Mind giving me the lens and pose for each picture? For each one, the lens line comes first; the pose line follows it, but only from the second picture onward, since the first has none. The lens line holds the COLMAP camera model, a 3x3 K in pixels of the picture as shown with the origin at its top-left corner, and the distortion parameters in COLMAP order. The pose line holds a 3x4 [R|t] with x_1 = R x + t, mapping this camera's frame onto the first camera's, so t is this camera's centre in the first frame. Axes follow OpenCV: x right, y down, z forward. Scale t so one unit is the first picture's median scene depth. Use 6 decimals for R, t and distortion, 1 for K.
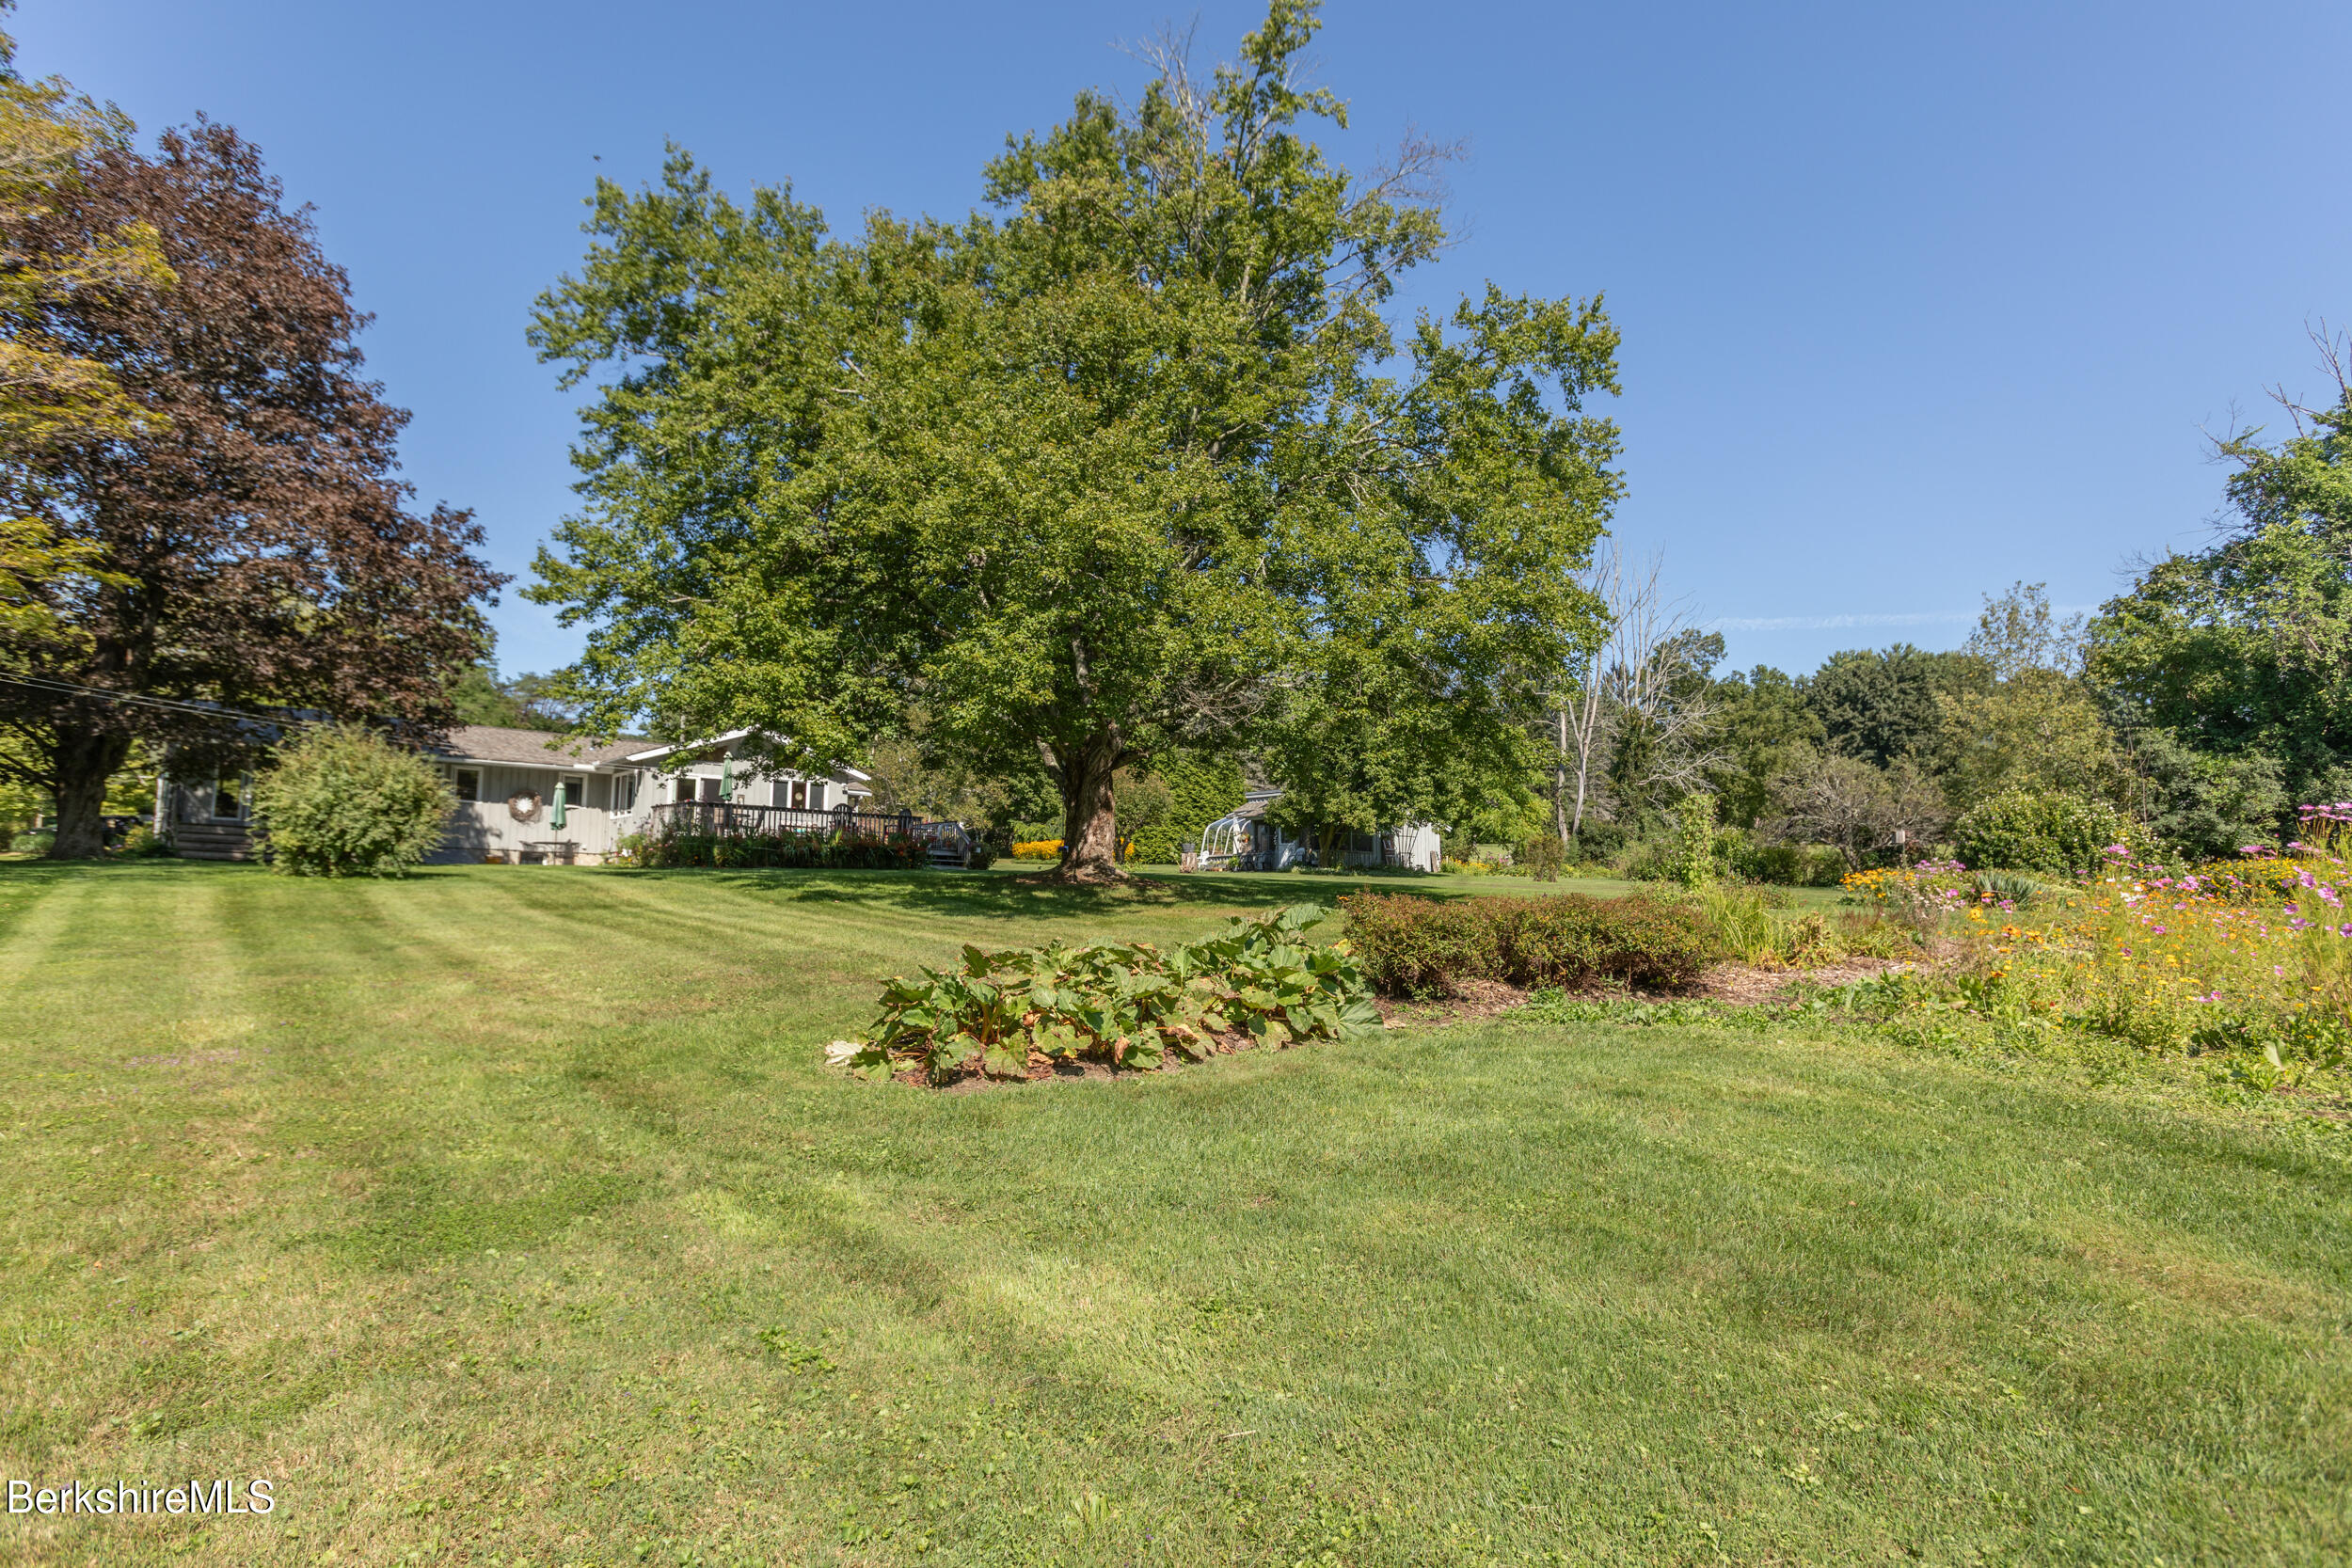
lens RADIAL K [[1173.8, 0, 1174.6], [0, 1173.8, 786.6], [0, 0, 1]] dist [-0.003398, 0.000852]
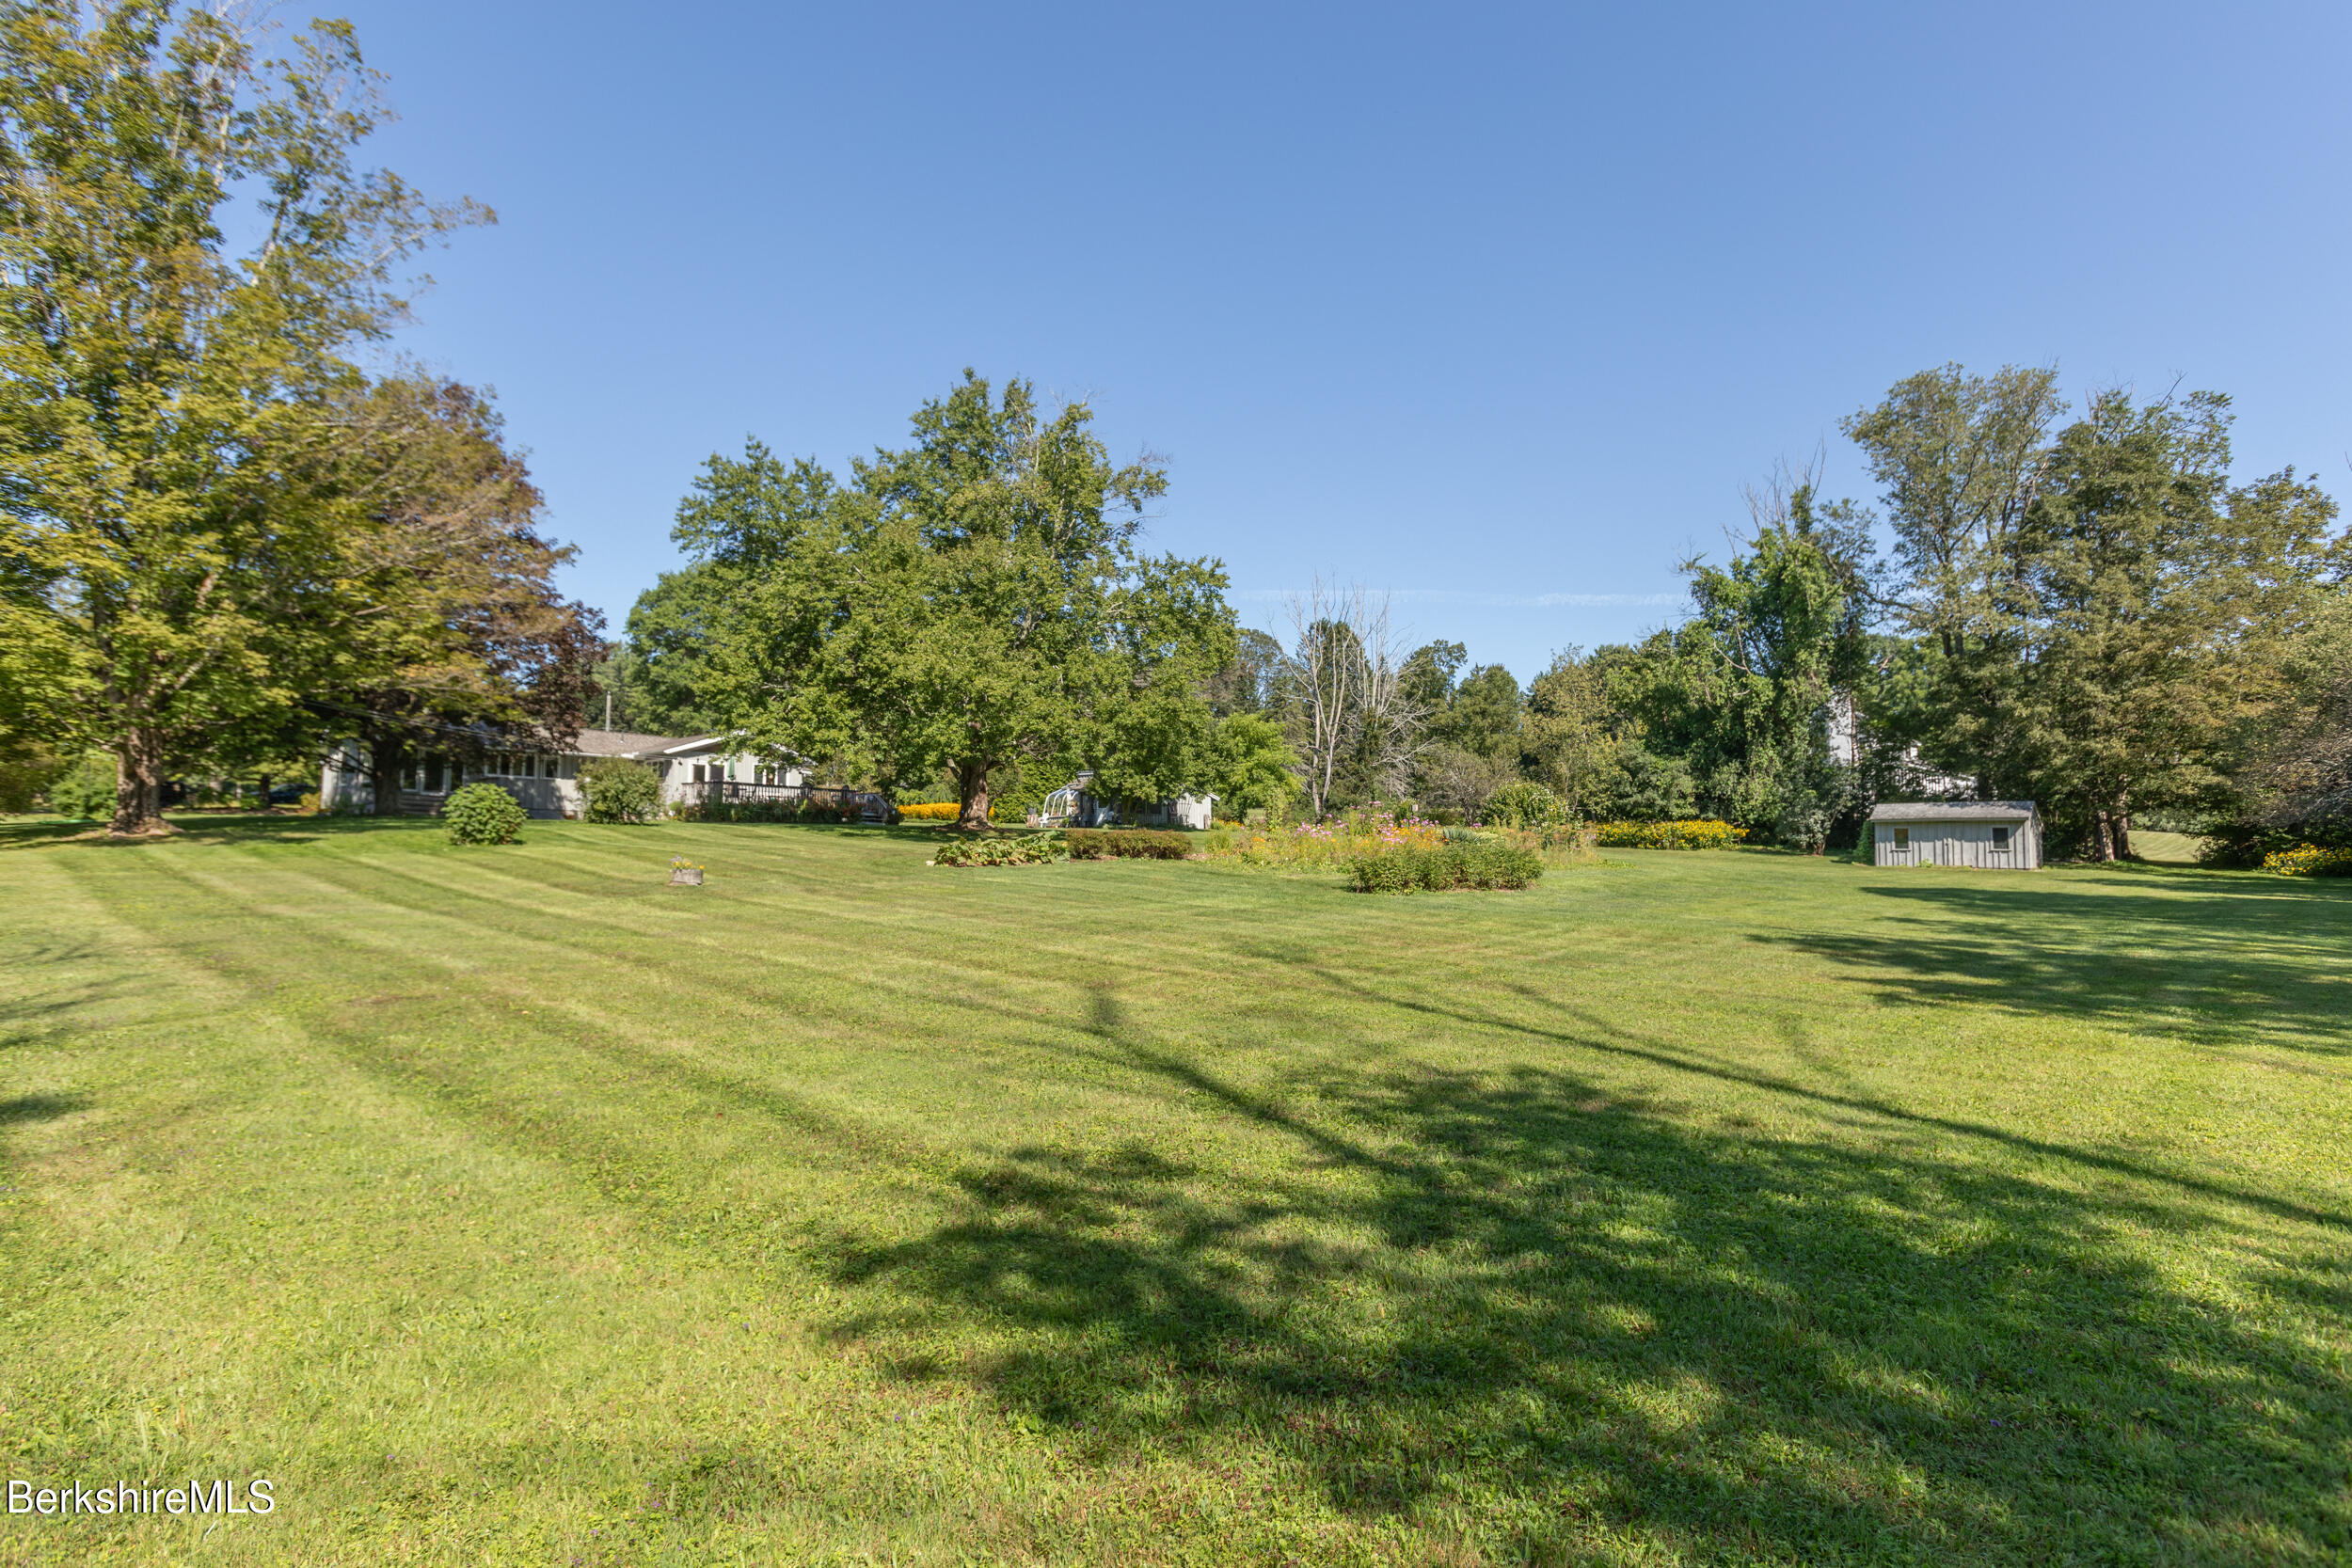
lens RADIAL K [[1143.9, 0, 1170.5], [0, 1143.9, 785.1], [0, 0, 1]] dist [-0.019392, 0.016287]
pose [[0.992650, 0.007658, 0.120776, 0.012479], [-0.011397, 0.999476, 0.030300, -0.032870], [-0.120481, -0.031454, 0.992217, -0.562410]]
